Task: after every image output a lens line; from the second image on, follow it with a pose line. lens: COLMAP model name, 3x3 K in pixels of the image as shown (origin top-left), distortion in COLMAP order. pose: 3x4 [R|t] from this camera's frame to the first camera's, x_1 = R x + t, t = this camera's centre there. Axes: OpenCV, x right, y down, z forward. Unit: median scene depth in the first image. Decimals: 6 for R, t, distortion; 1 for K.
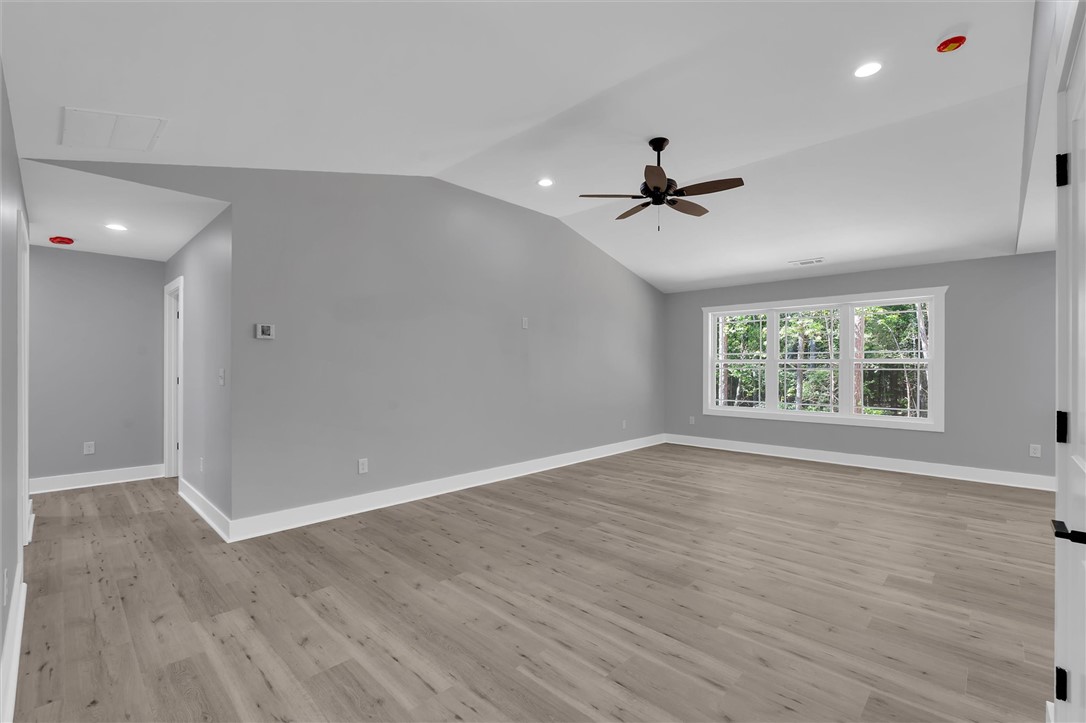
lens RADIAL K [[475.4, 0, 545.7], [0, 475.4, 366.2], [0, 0, 1]] dist [-0.005533, -0.000142]
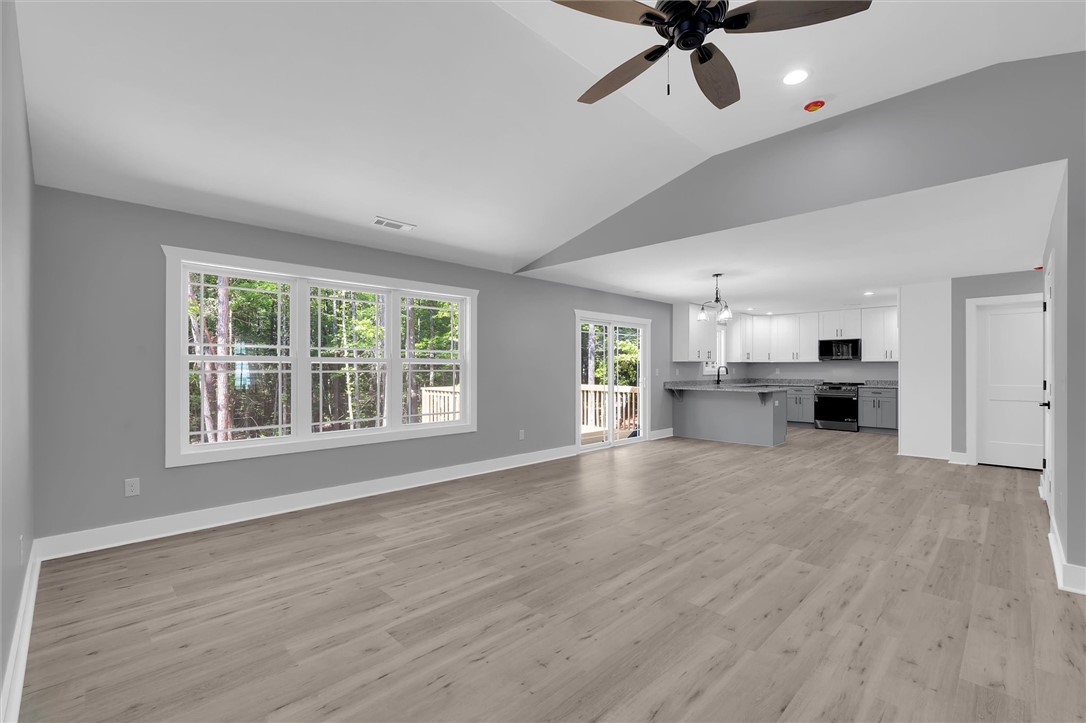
lens RADIAL K [[475.4, 0, 545.7], [0, 475.4, 366.2], [0, 0, 1]] dist [-0.005533, -0.000142]
pose [[0.018289, 0.000436, 0.999833, -0.268132], [0.003040, 0.999995, -0.000492, -0.001180], [-0.999828, 0.003049, 0.018288, 1.144221]]
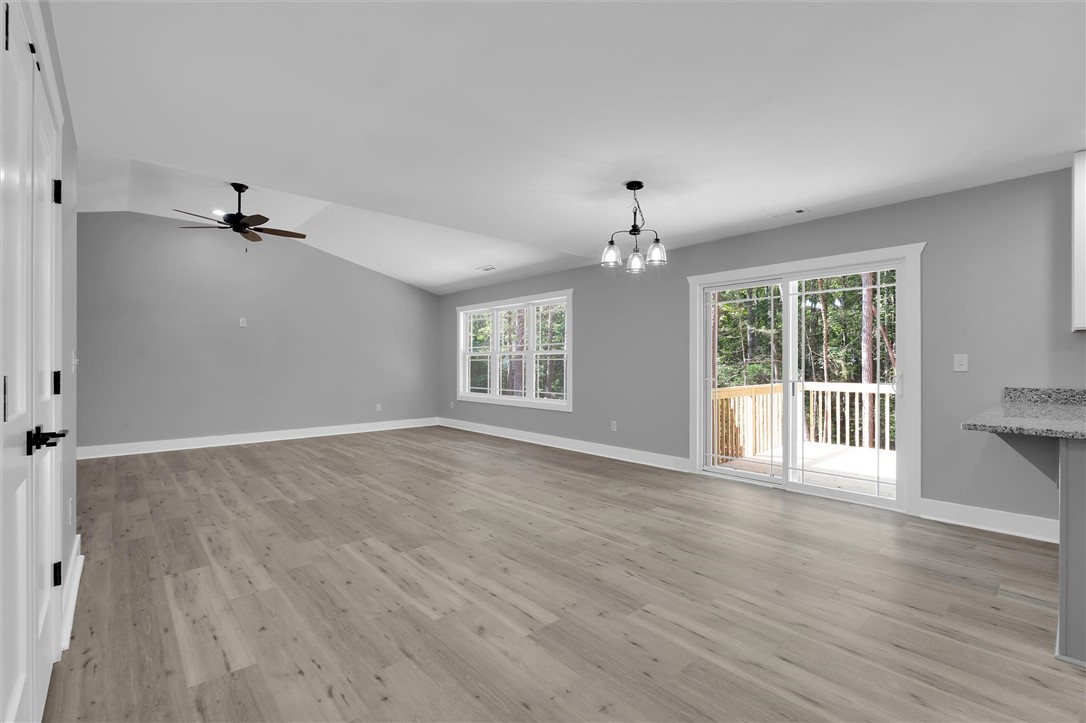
lens RADIAL K [[475.4, 0, 545.7], [0, 475.4, 366.2], [0, 0, 1]] dist [-0.005533, -0.000142]
pose [[0.997293, -0.000118, -0.073523, 1.193991], [0.000326, 0.999996, 0.002821, 0.029807], [0.073523, -0.002837, 0.997290, -0.261050]]
